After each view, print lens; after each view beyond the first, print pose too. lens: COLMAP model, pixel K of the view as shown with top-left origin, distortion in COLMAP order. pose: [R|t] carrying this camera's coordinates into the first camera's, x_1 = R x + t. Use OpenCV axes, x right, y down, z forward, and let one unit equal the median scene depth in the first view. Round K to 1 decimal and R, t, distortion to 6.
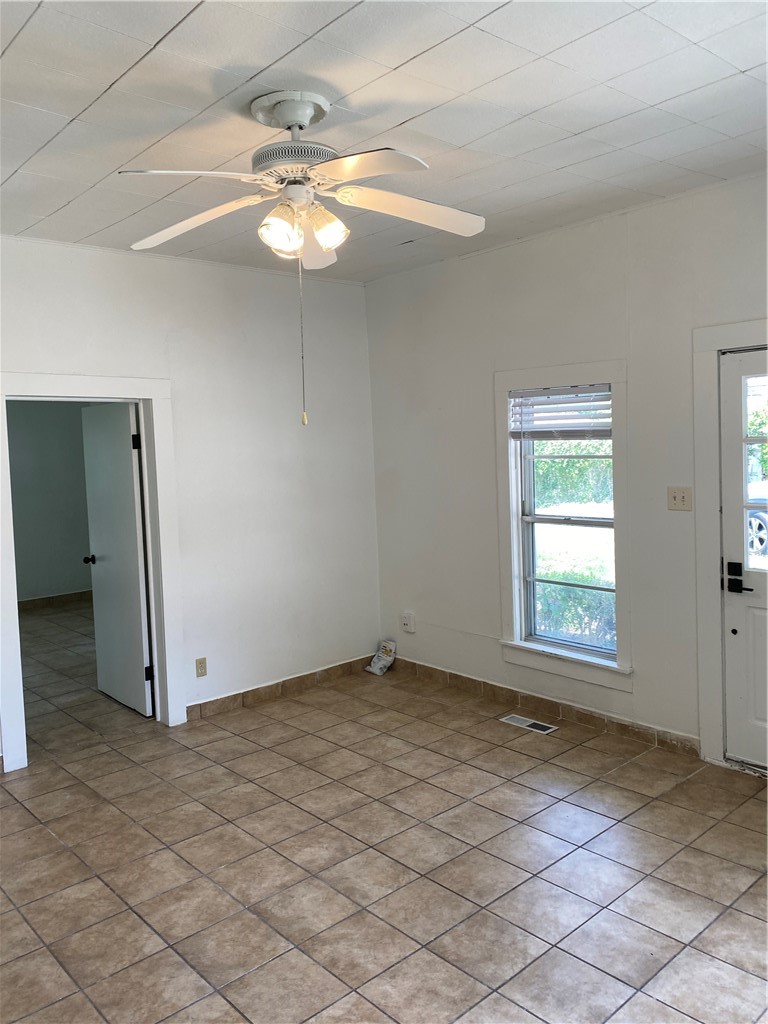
lens RADIAL K [[785.4, 0, 383.3], [0, 785.4, 507.9], [0, 0, 1]] dist [0.014449, -0.006479]
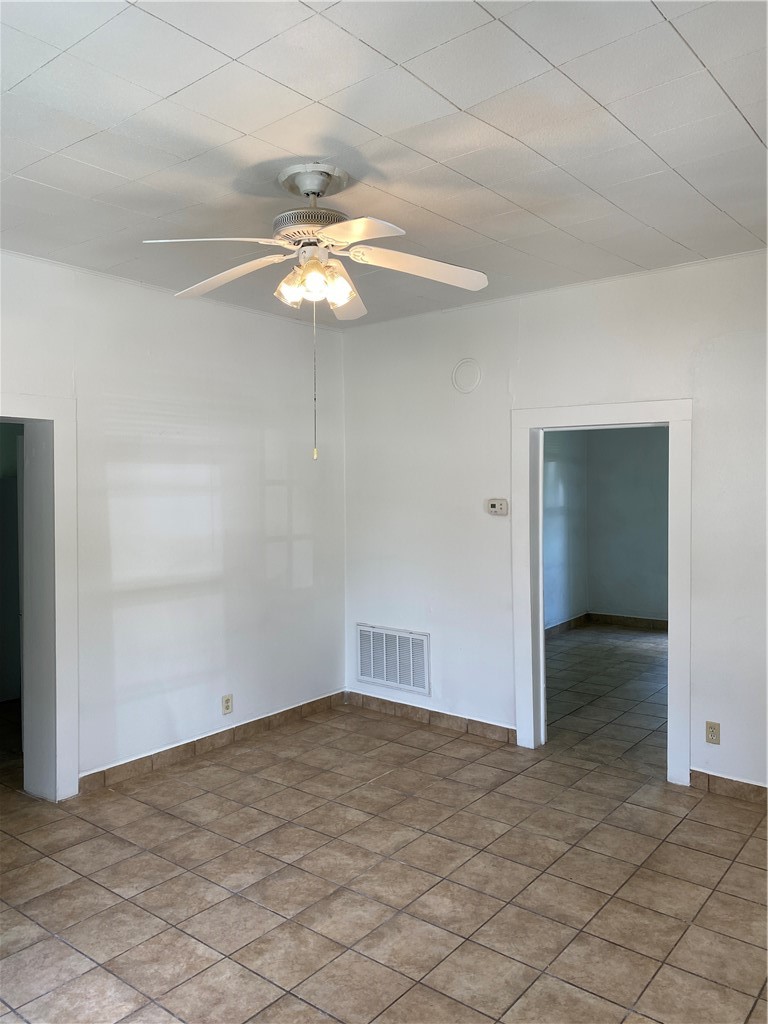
lens RADIAL K [[785.4, 0, 379.3], [0, 785.4, 510.7], [0, 0, 1]] dist [0.014449, -0.006479]
pose [[0.159298, 0.068204, -0.984872, 0.777351], [-0.078877, 0.995301, 0.056168, -0.081509], [0.984074, 0.068737, 0.163929, 0.709779]]
